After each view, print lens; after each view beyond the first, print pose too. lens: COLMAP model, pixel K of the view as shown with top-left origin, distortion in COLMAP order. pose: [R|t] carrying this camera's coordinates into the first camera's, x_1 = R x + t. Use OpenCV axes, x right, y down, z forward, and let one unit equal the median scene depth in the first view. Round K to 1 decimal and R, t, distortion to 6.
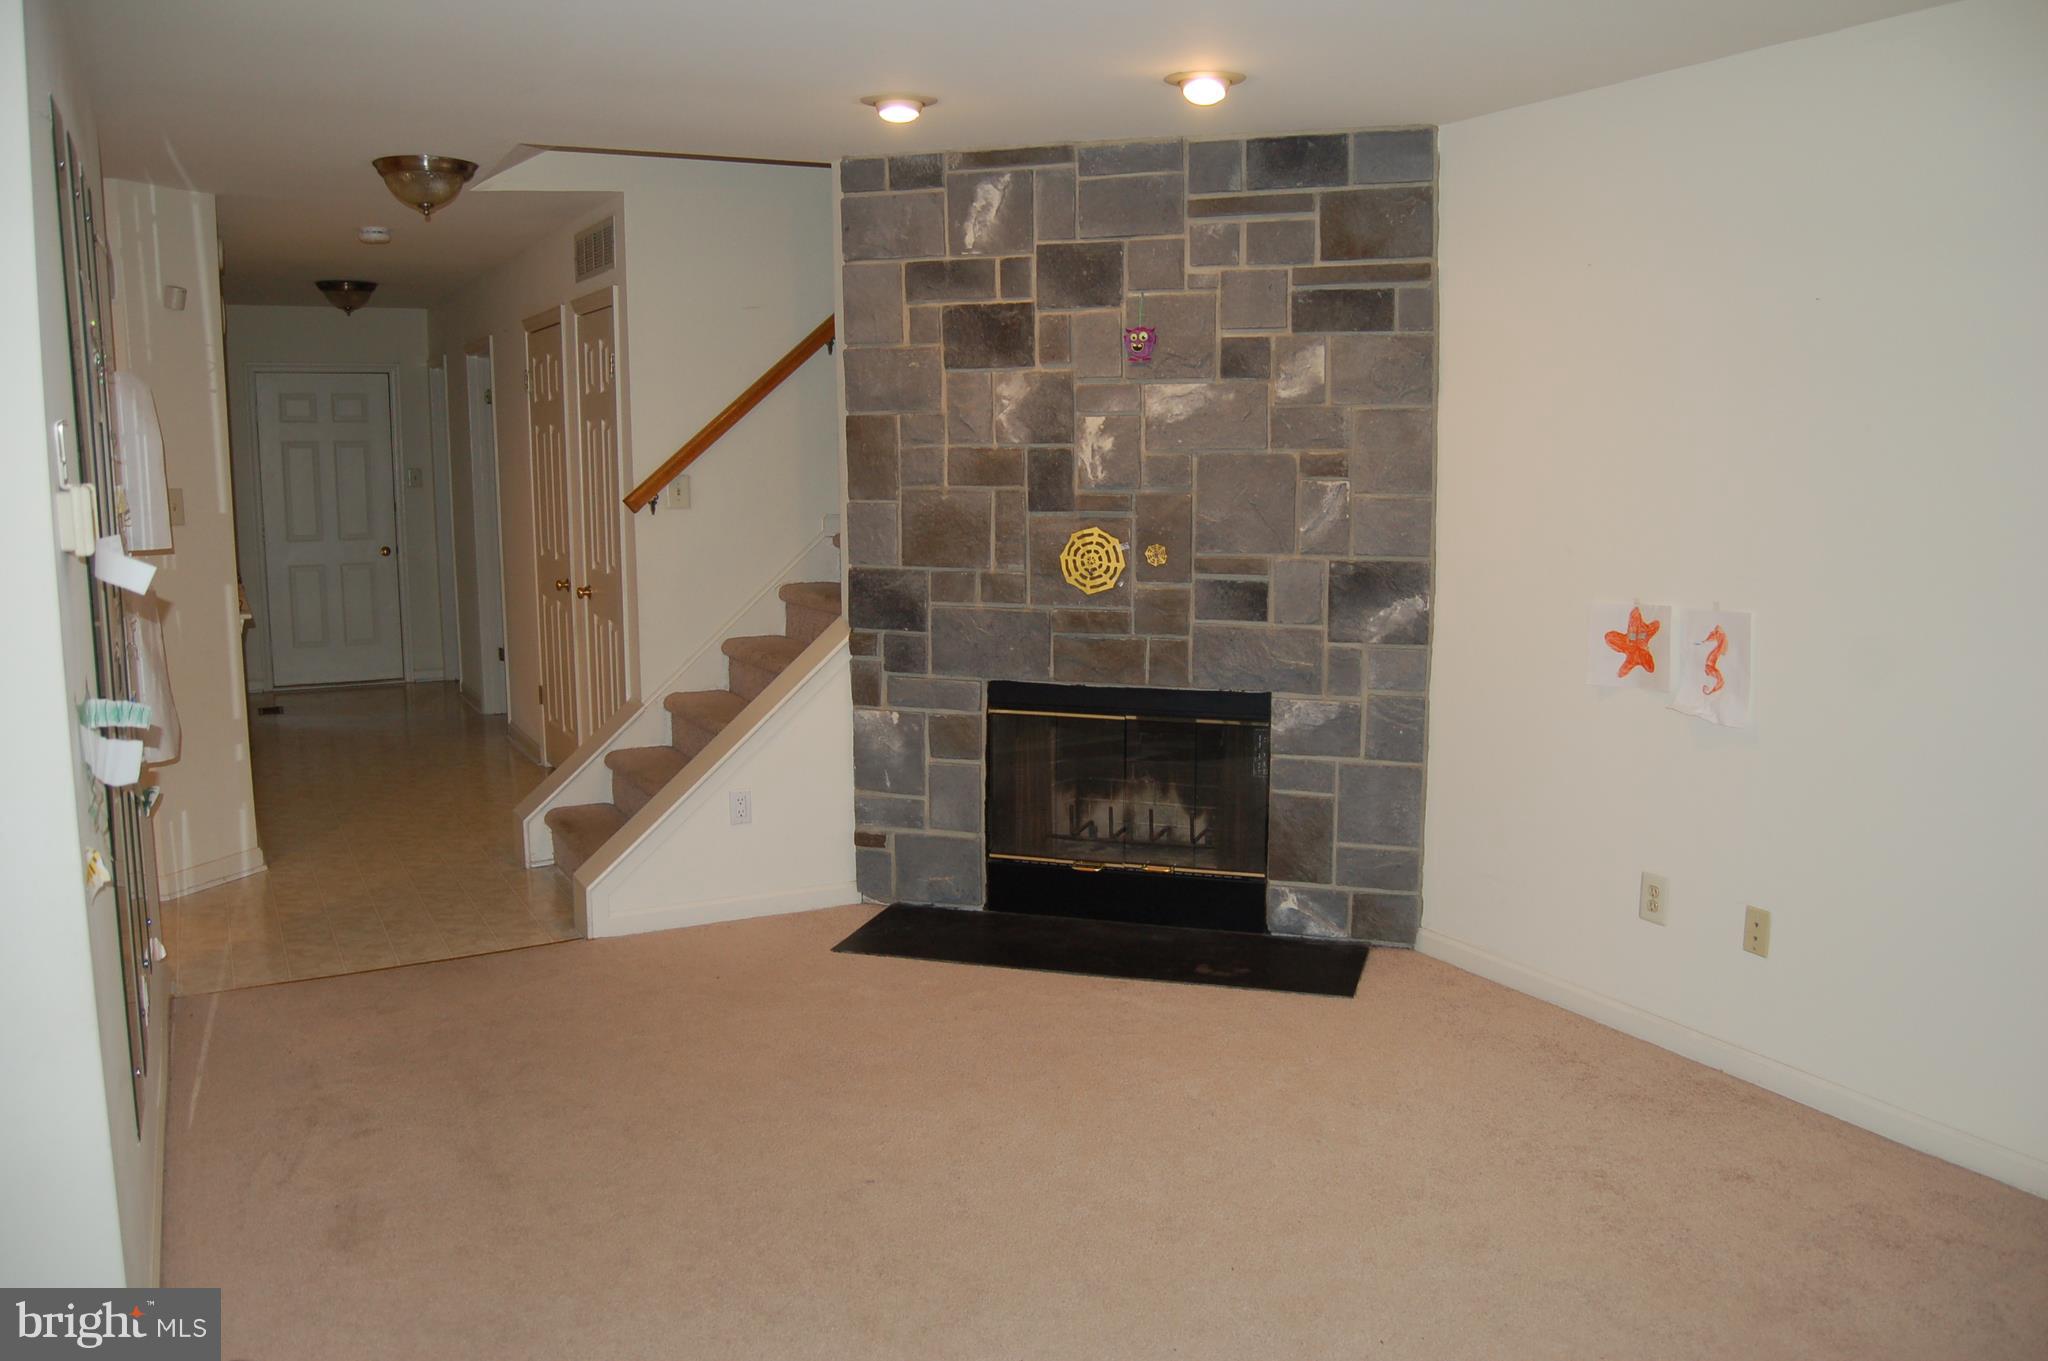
lens RADIAL K [[1612.3, 0, 1023.8], [0, 1612.3, 676.4], [0, 0, 1]] dist [-0.008177, -0.000961]
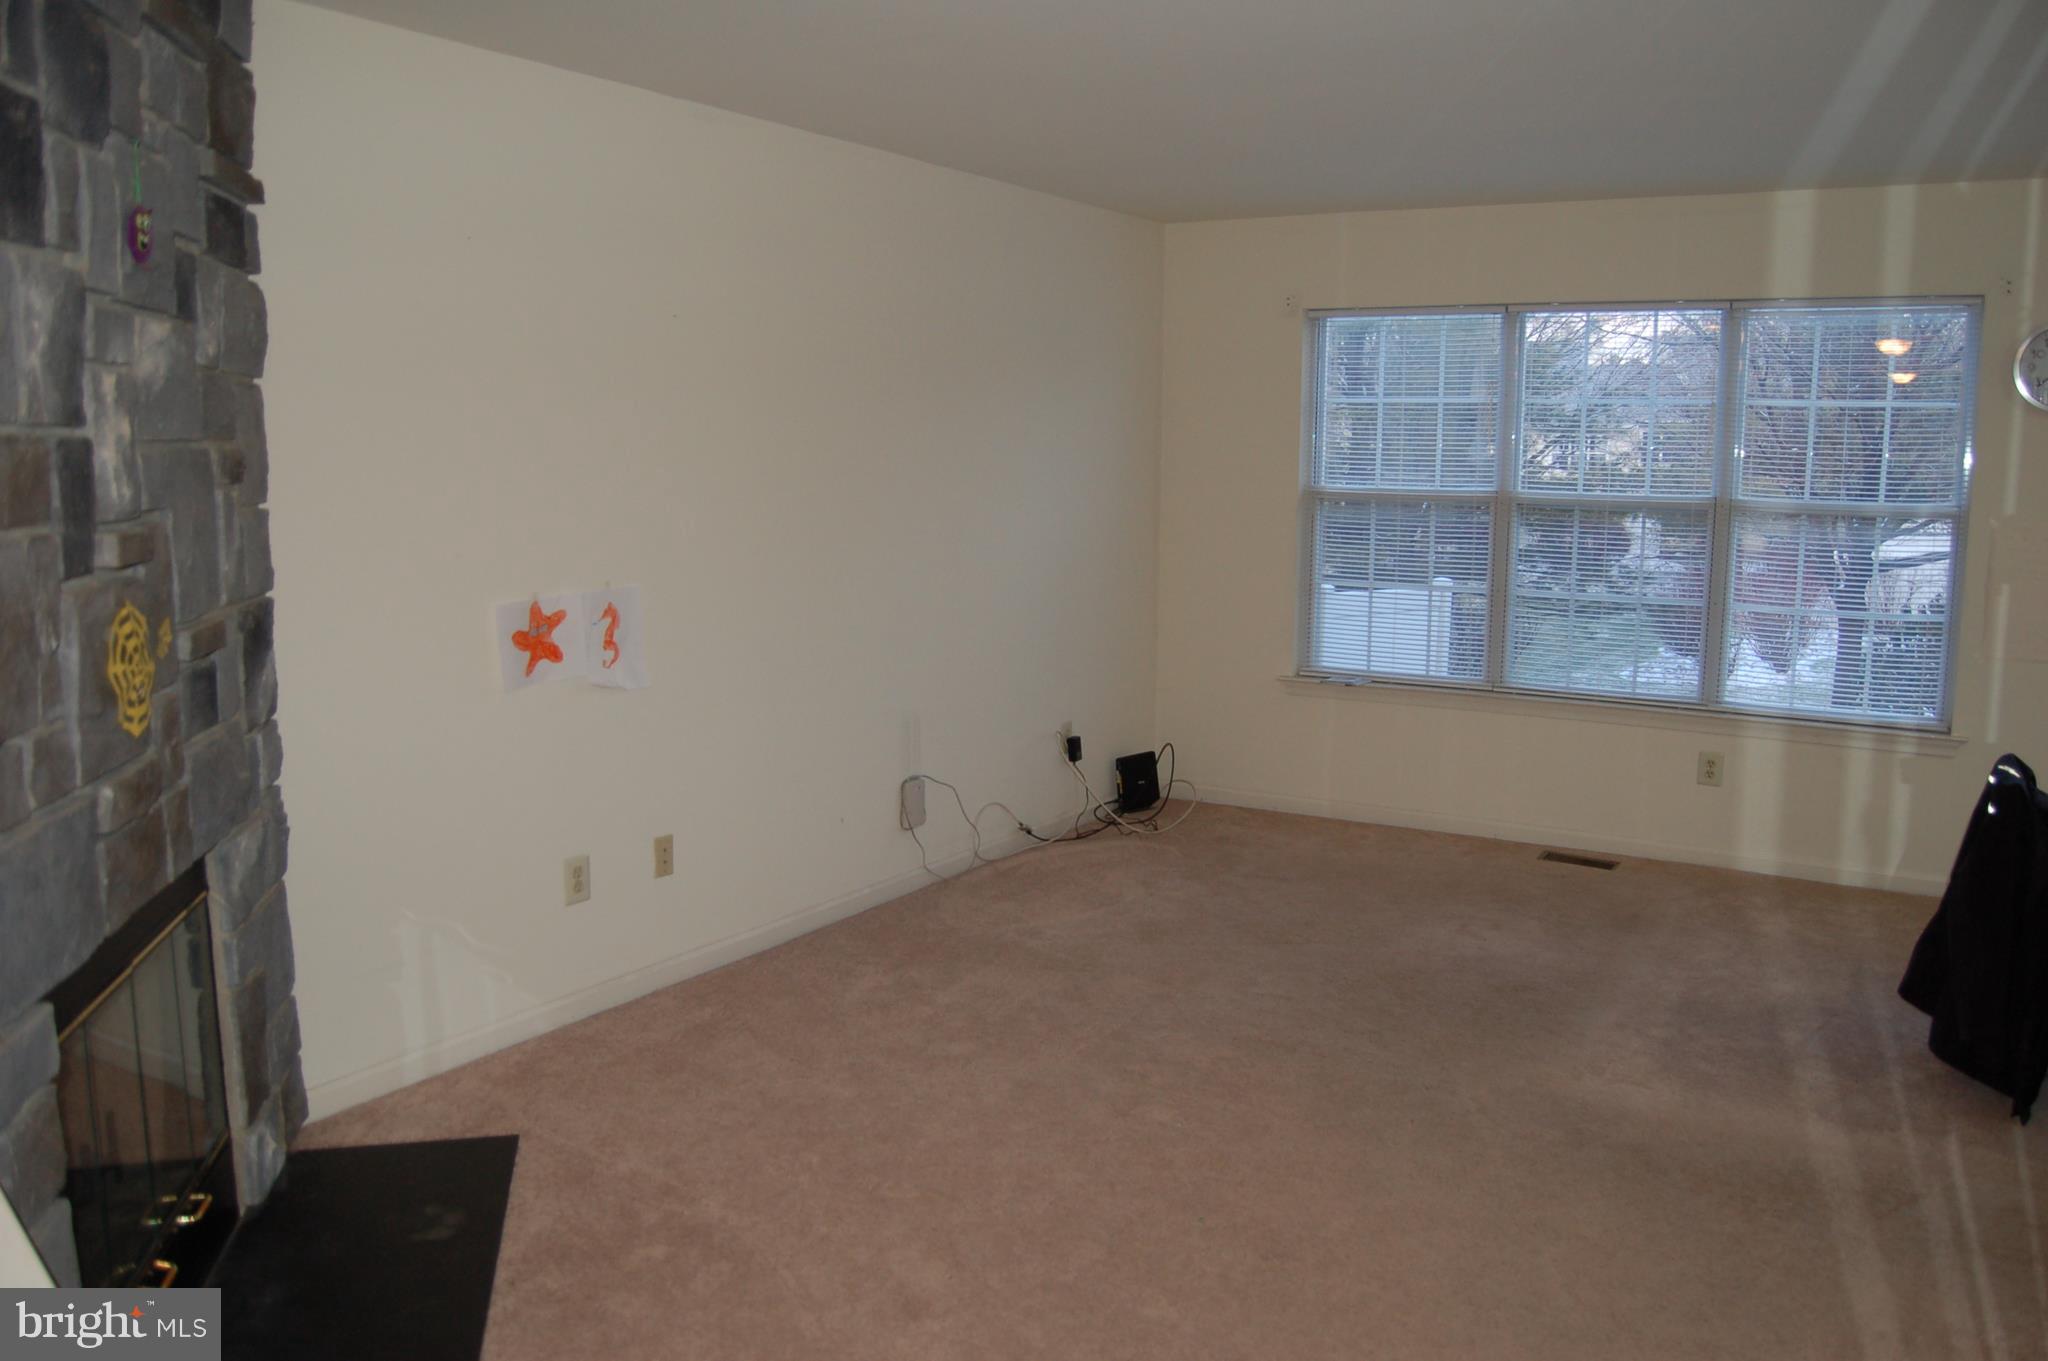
lens RADIAL K [[1612.3, 0, 1023.4], [0, 1612.3, 679.3], [0, 0, 1]] dist [-0.008177, -0.000961]
pose [[-0.479878, -0.124660, 0.868434, -0.627277], [0.126264, 0.969736, 0.208973, -0.165882], [-0.868202, 0.209933, -0.449615, 1.200014]]
